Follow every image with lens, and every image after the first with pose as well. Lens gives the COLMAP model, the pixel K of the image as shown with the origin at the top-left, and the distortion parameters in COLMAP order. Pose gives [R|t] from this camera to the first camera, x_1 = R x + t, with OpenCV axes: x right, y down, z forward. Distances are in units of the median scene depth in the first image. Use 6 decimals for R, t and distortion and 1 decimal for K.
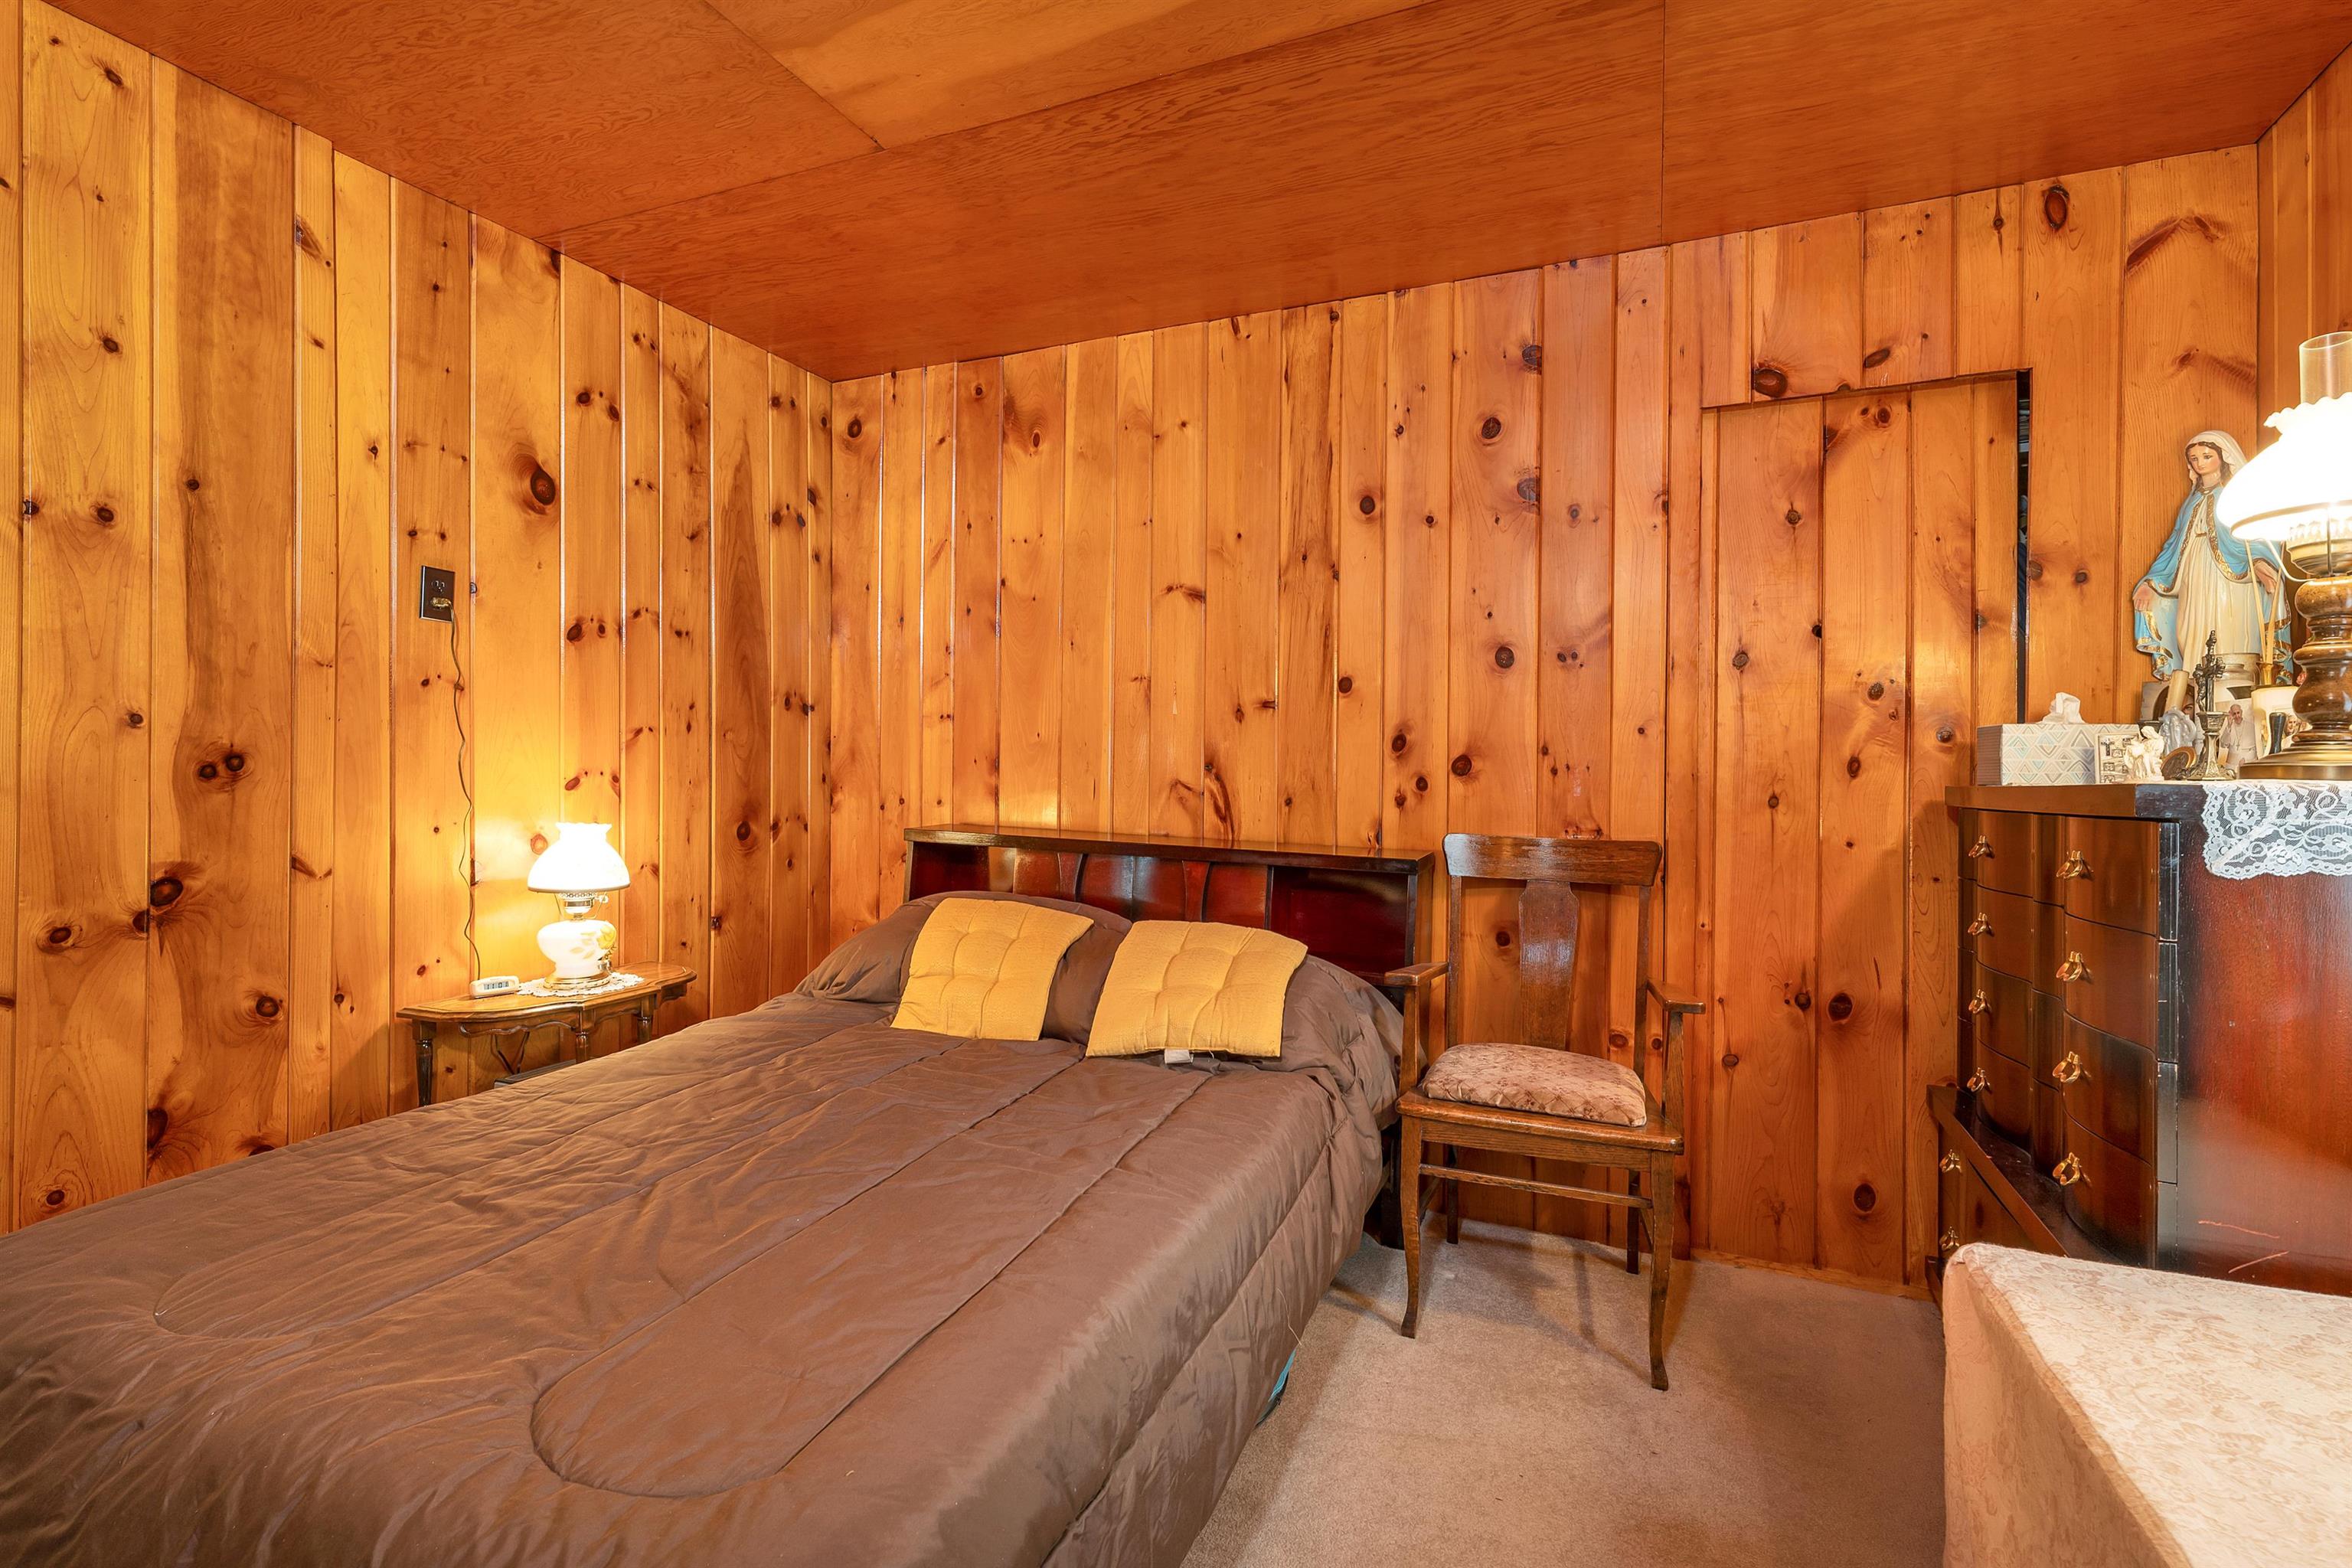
lens RADIAL K [[1064.0, 0, 1176.5], [0, 1064.0, 774.1], [0, 0, 1]] dist [0.000490, -0.000208]
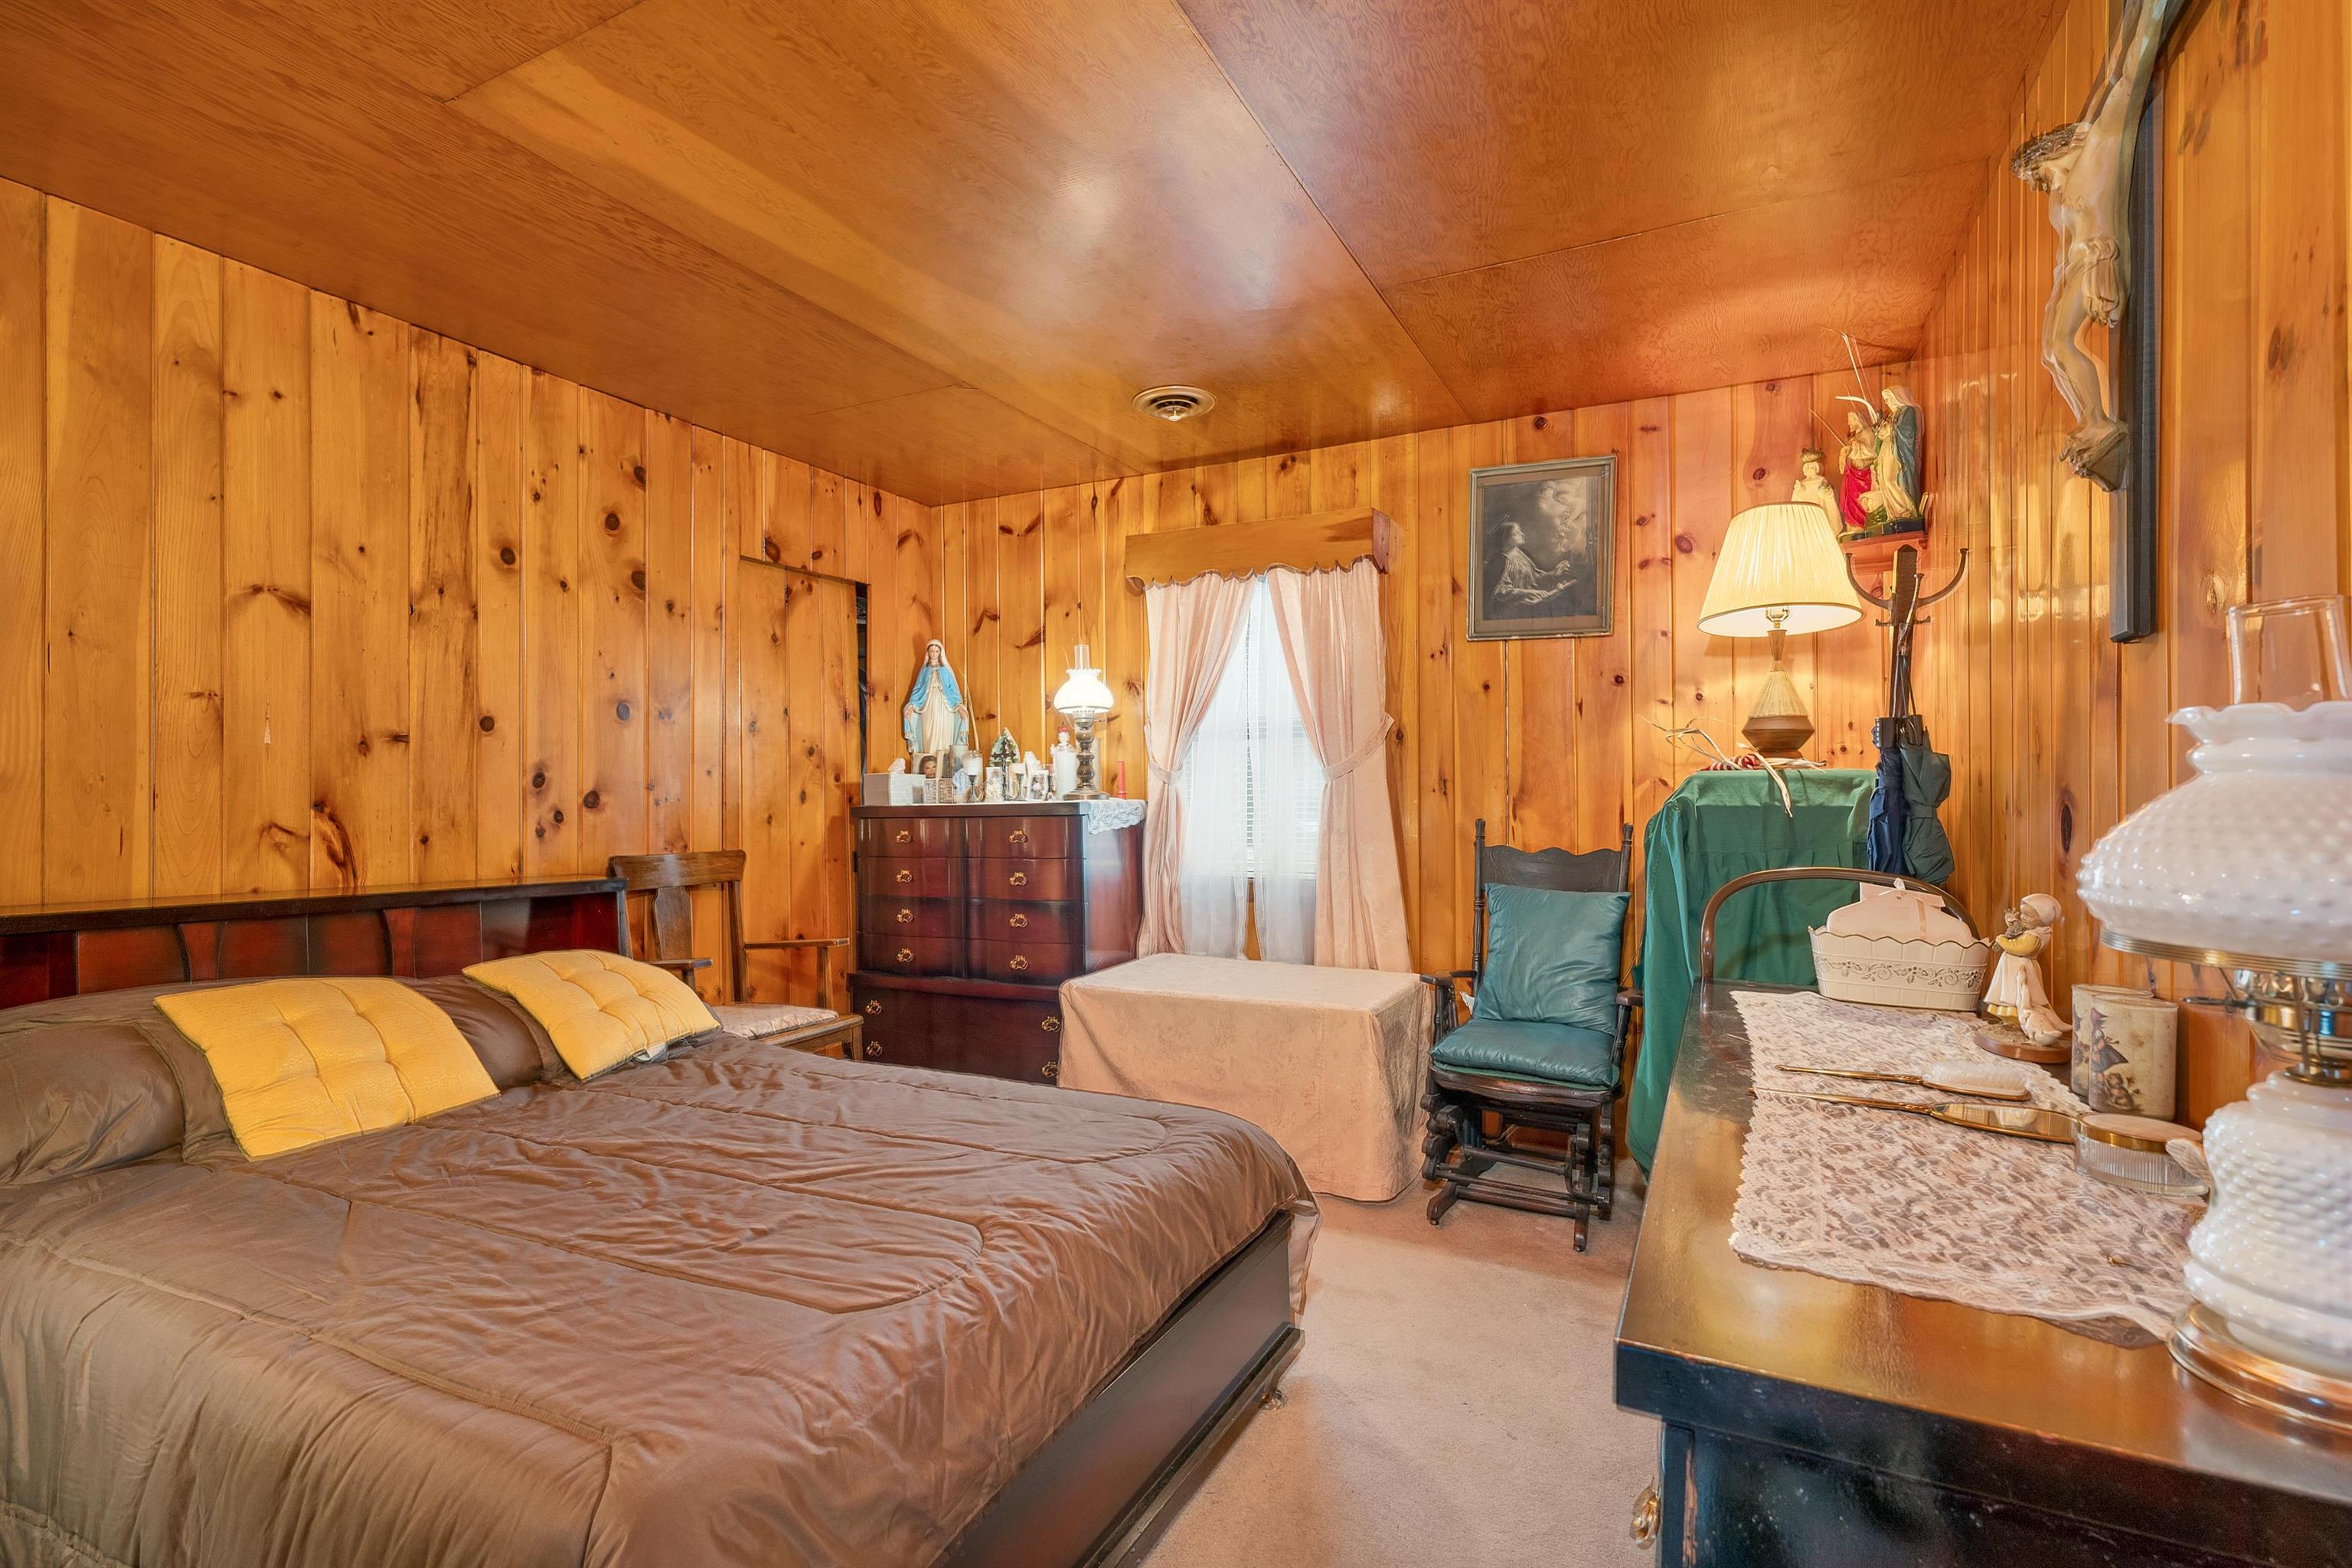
lens RADIAL K [[1101.8, 0, 1176.0], [0, 1101.8, 784.0], [0, 0, 1]] dist [0.001159, -0.000054]
pose [[0.062311, -0.000719, 0.998057, -0.887993], [0.017023, 0.999855, -0.000343, -0.013804], [-0.997912, 0.017011, 0.062314, 0.274030]]
